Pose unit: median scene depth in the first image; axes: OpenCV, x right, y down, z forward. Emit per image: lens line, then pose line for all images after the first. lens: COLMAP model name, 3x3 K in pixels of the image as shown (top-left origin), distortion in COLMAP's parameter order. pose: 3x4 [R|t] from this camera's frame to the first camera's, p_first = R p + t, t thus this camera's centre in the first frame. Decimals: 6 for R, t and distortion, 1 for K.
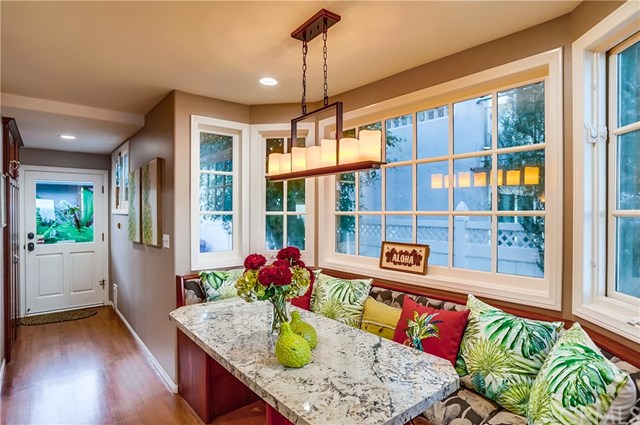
lens RADIAL K [[328.9, 0, 320.0], [0, 328.9, 212.5], [0, 0, 1]] dist [-0.001521, 0.000327]
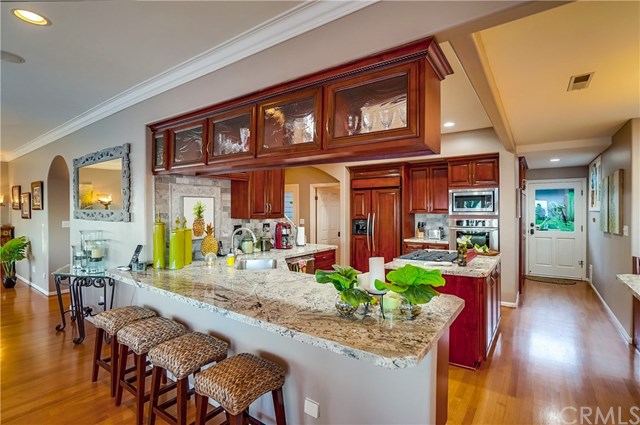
lens RADIAL K [[308.7, 0, 320.0], [0, 308.7, 212.5], [0, 0, 1]] dist [-0.002745, 0.000055]
pose [[0.248632, 0.008125, -0.968564, 0.305669], [-0.003847, 0.999965, 0.007401, 0.005726], [0.968590, 0.001886, 0.248655, -0.362113]]
